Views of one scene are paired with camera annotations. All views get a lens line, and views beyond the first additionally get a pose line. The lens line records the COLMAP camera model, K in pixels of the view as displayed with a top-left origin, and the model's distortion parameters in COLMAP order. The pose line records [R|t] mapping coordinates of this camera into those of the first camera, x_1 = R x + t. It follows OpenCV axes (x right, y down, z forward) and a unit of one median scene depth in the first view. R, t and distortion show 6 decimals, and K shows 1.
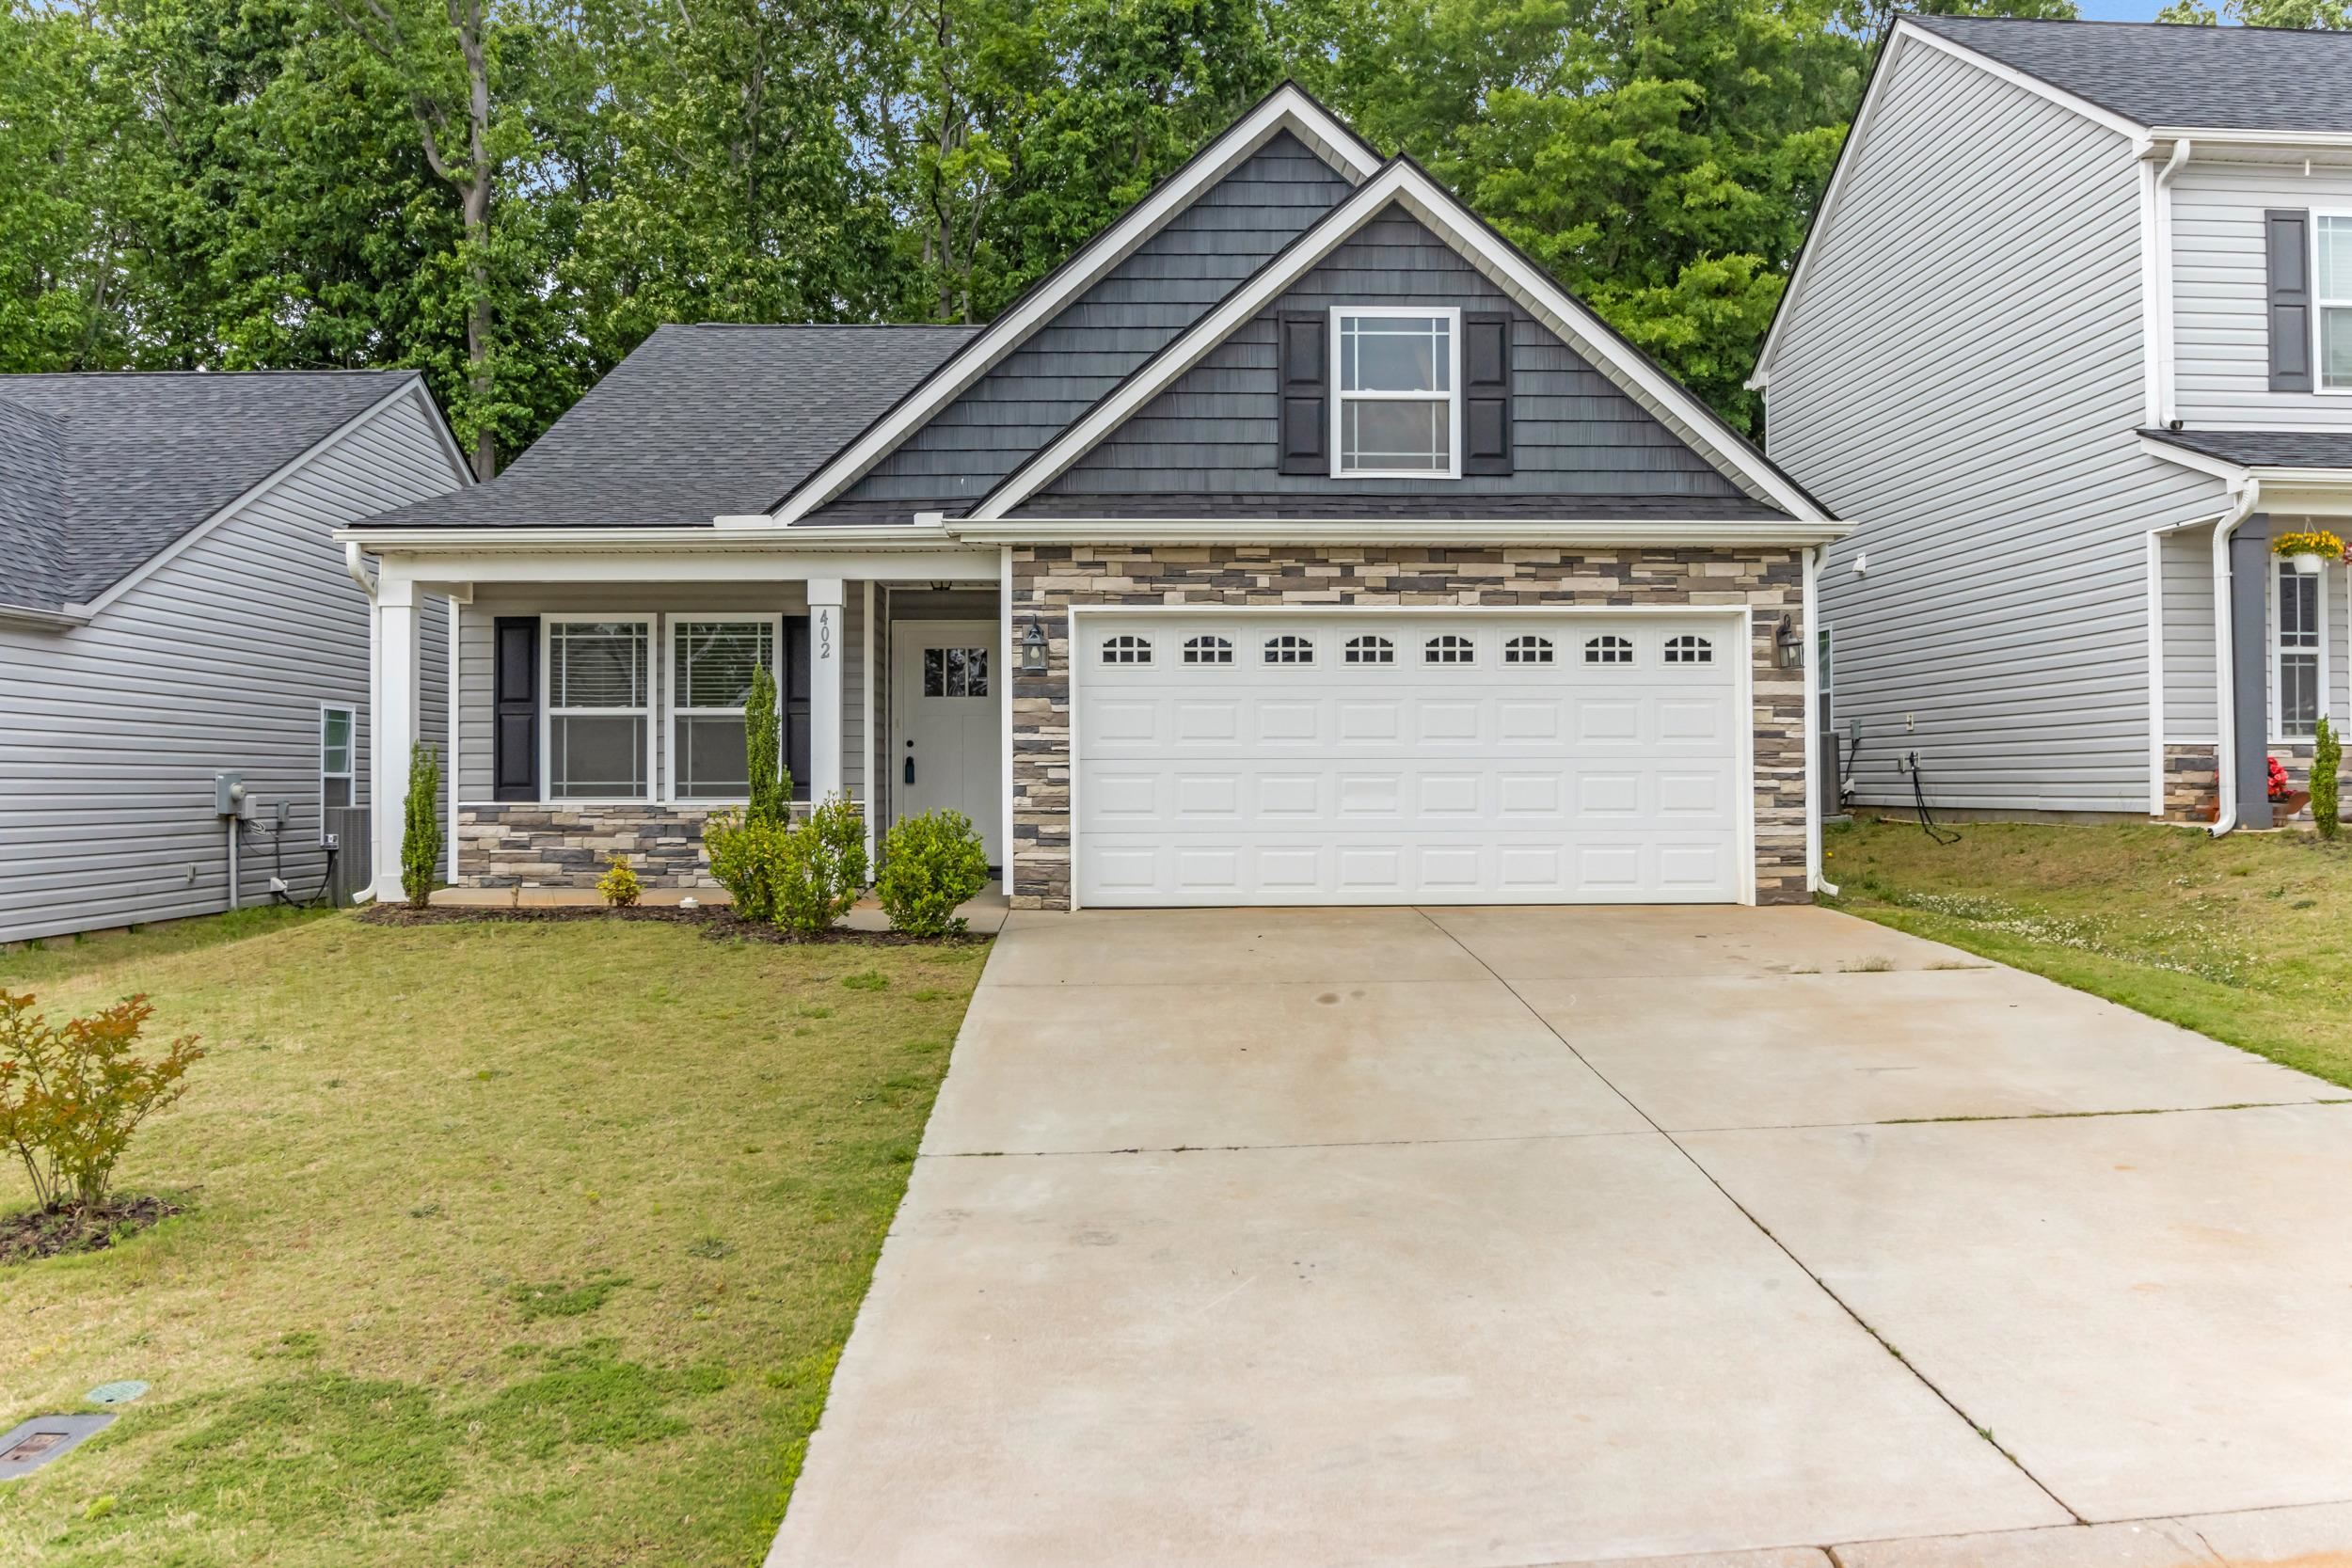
lens RADIAL K [[1947.0, 0, 1176.0], [0, 1947.0, 784.0], [0, 0, 1]] dist [-0.073990, 0.000100]
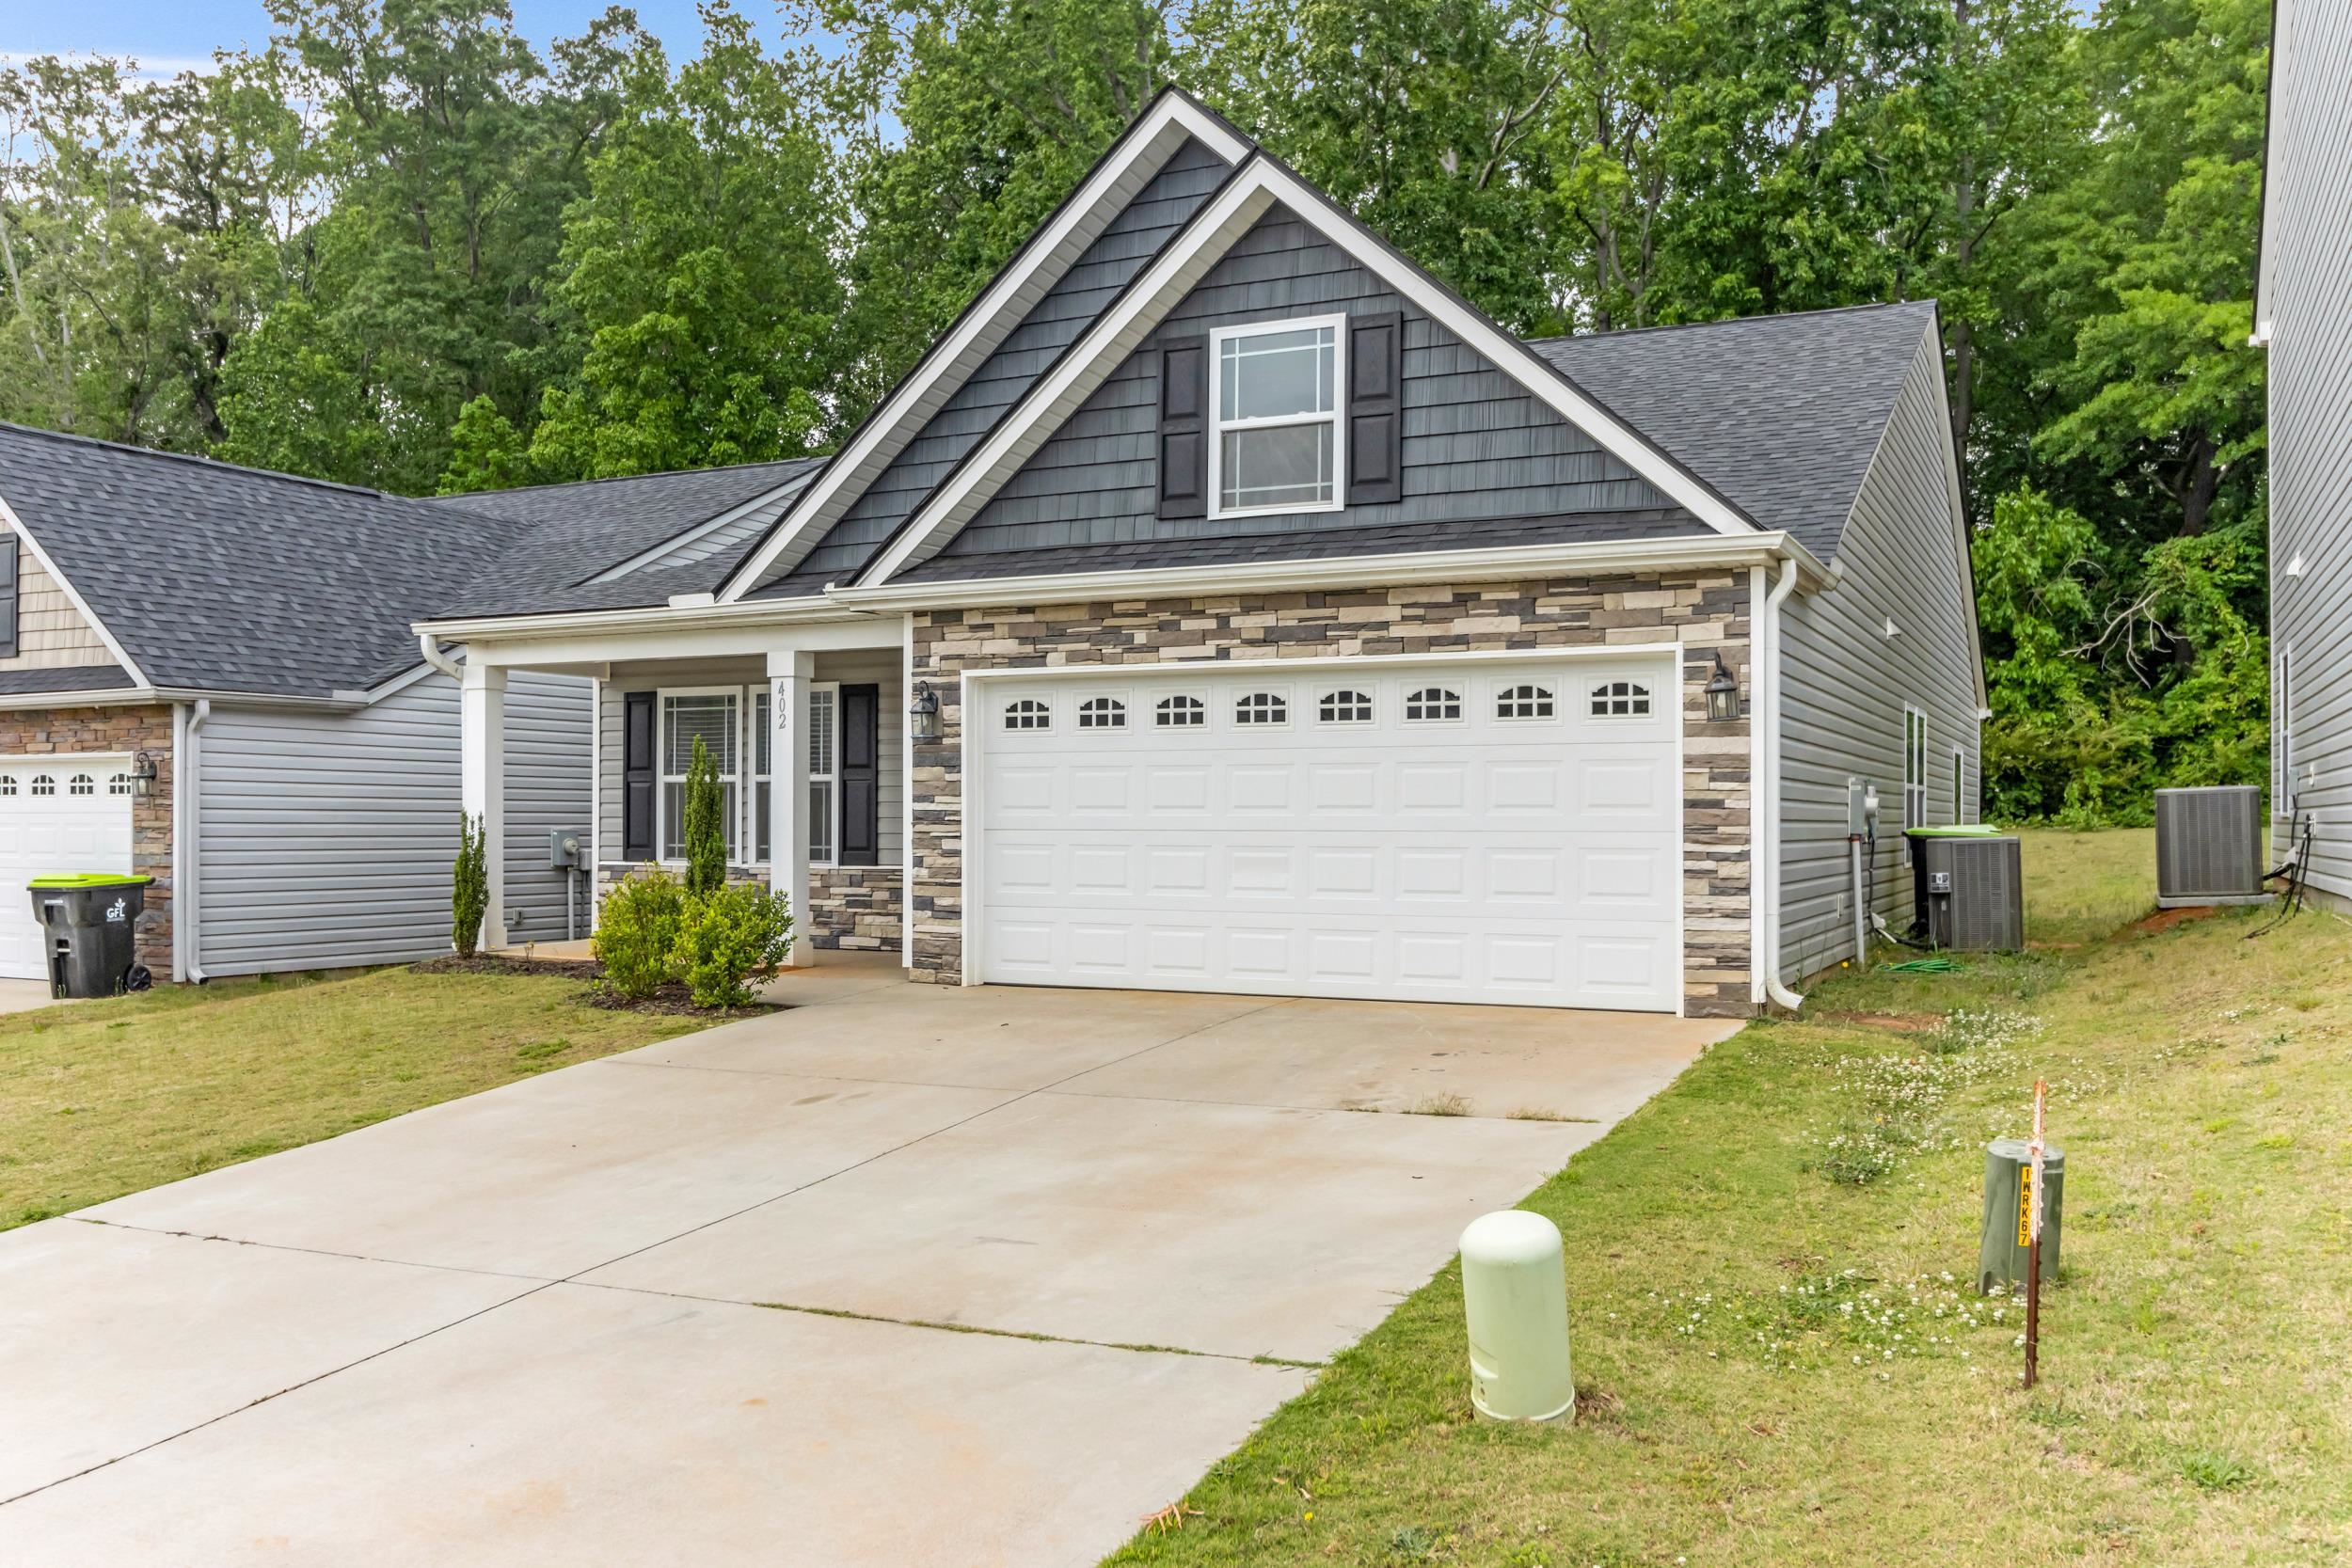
lens RADIAL K [[1960.5, 0, 1175.9], [0, 1960.5, 851.2], [0, 0, 1]] dist [-0.067773, 0.002695]
pose [[0.884161, 0.011663, -0.467036, 0.491690], [-0.003971, 0.999840, 0.017450, -0.019339], [0.467165, -0.013574, 0.884066, 0.186424]]
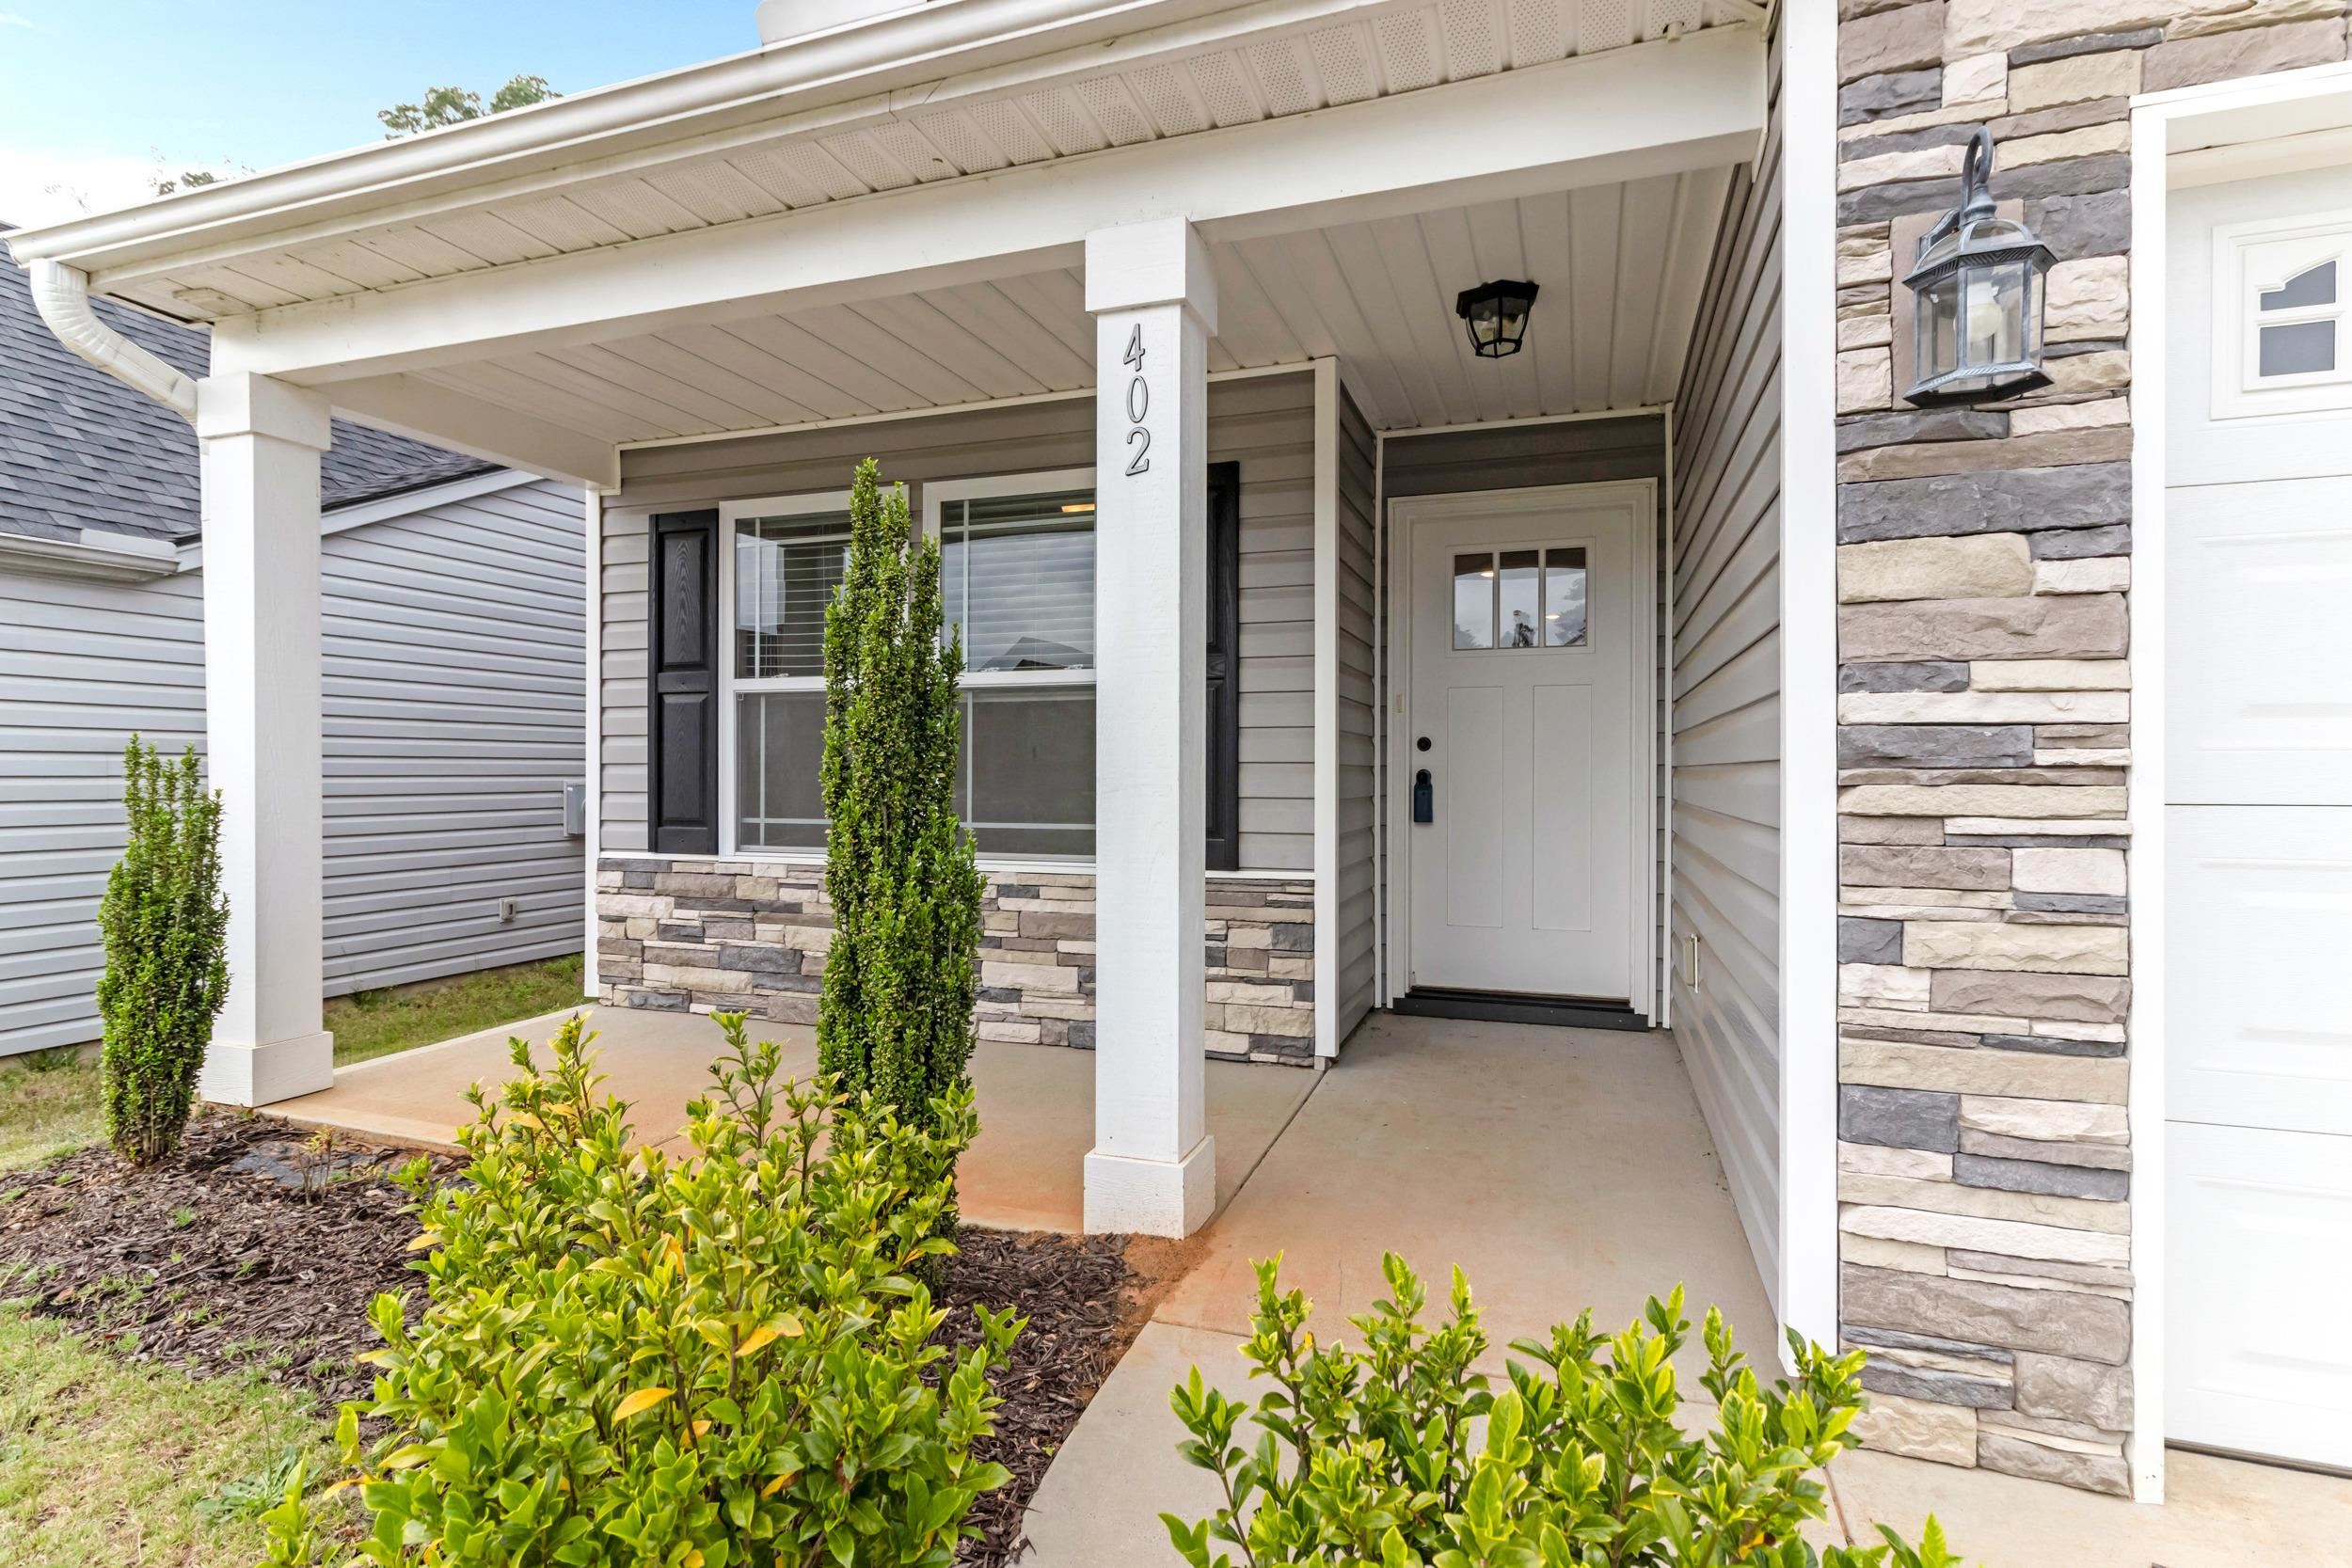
lens RADIAL K [[1134.6, 0, 1188.1], [0, 1134.6, 780.8], [0, 0, 1]] dist [0.002784, 0.000743]
pose [[0.936827, 0.005716, -0.349747, -0.108340], [-0.002323, 0.999946, 0.010120, -0.016641], [0.349786, -0.008668, 0.936790, 0.837207]]
